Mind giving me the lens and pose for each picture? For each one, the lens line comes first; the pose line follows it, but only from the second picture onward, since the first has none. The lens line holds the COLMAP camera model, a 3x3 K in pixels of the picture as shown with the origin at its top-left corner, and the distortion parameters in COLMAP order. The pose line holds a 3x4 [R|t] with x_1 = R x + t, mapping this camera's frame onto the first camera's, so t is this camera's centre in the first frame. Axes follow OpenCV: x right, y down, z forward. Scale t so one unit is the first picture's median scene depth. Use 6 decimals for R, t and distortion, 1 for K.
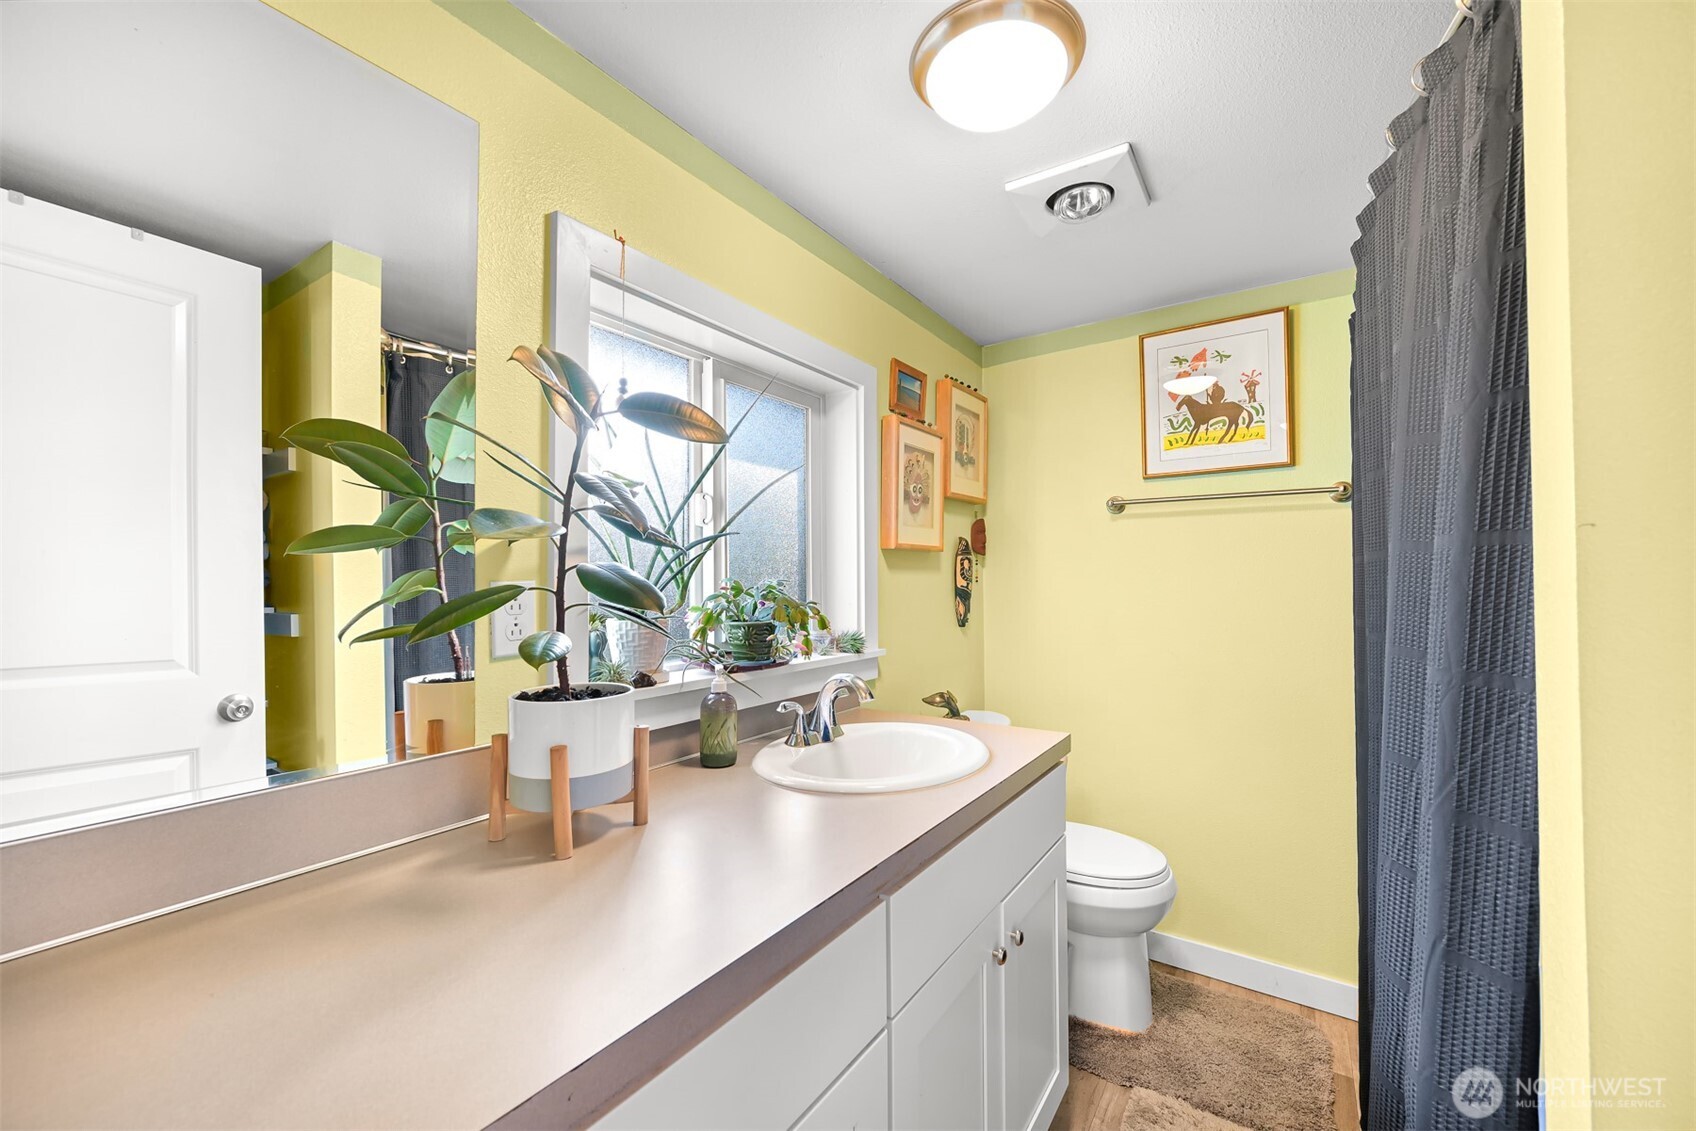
lens RADIAL K [[661.2, 0, 851.0], [0, 661.2, 551.0], [0, 0, 1]] dist [-0.000386, -0.000102]
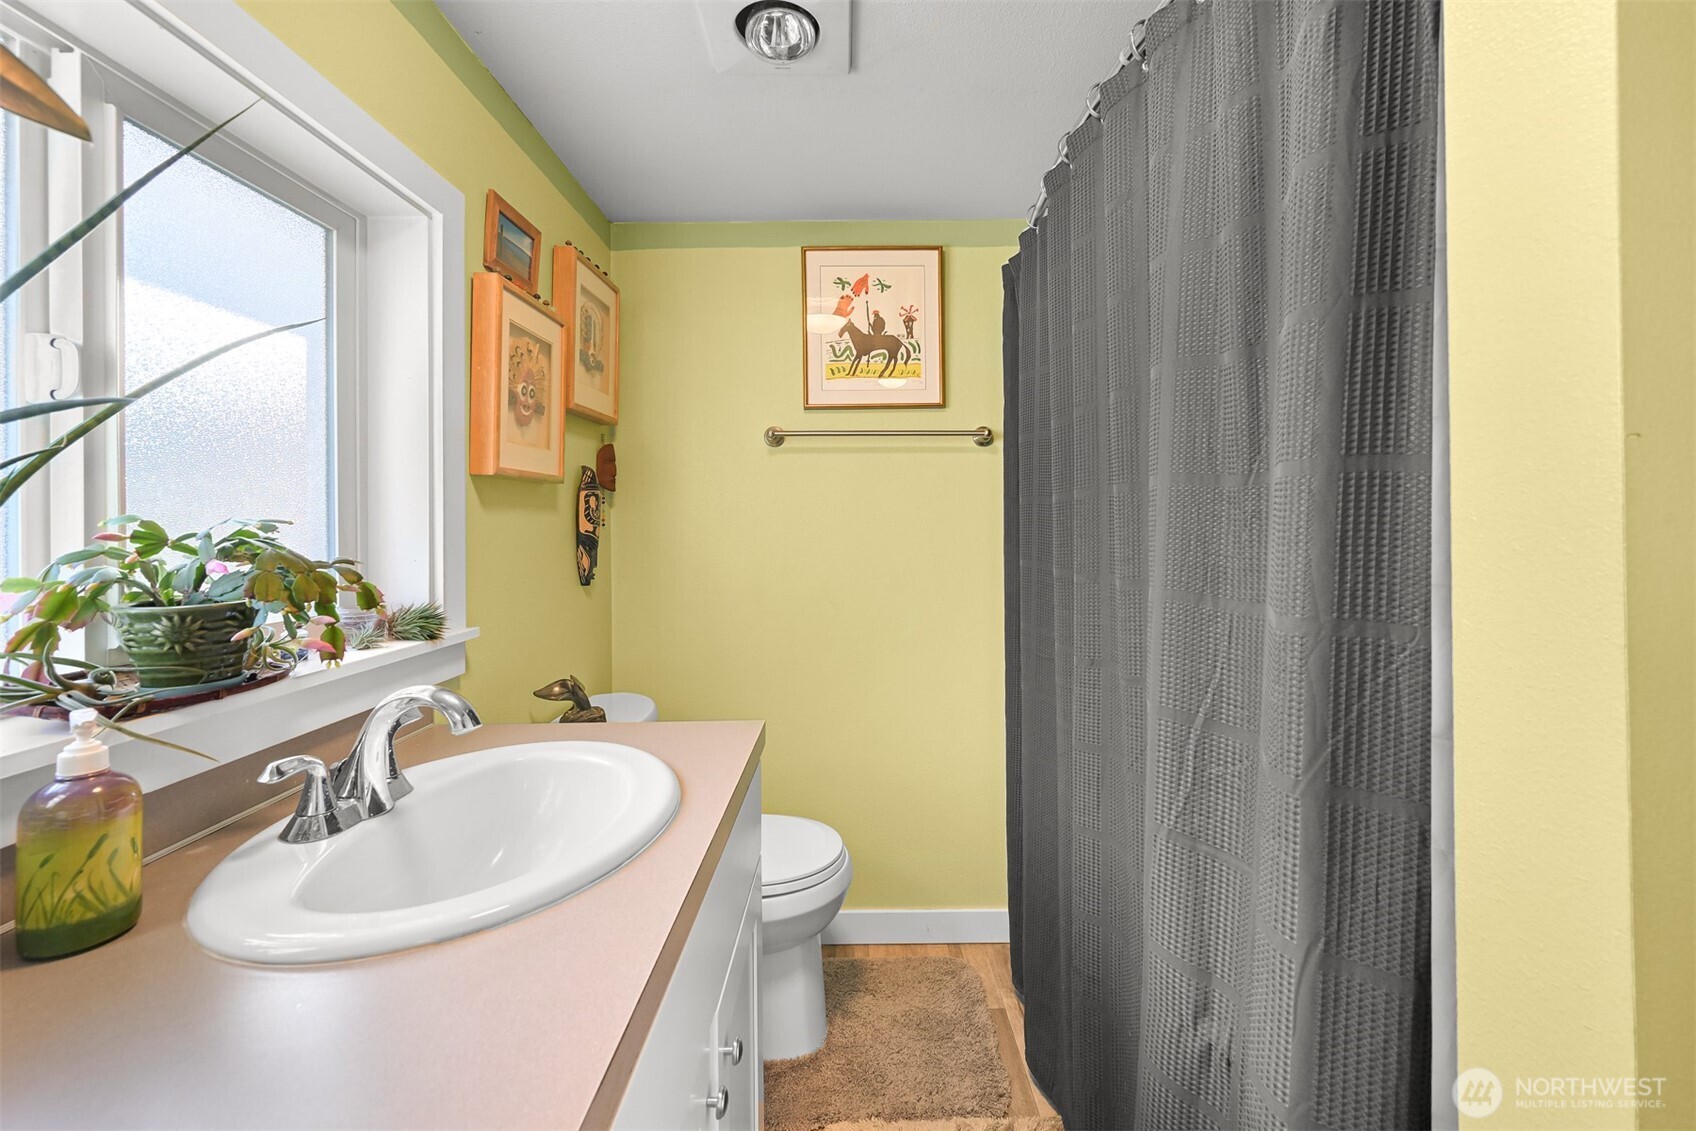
lens RADIAL K [[678.6, 0, 856.5], [0, 678.6, 514.5], [0, 0, 1]] dist [-0.002028, 0.000109]
pose [[0.819666, 0.005339, 0.572817, -0.029925], [-0.020136, 0.999607, 0.019497, 0.018203], [-0.572488, -0.027515, 0.819451, 0.272847]]
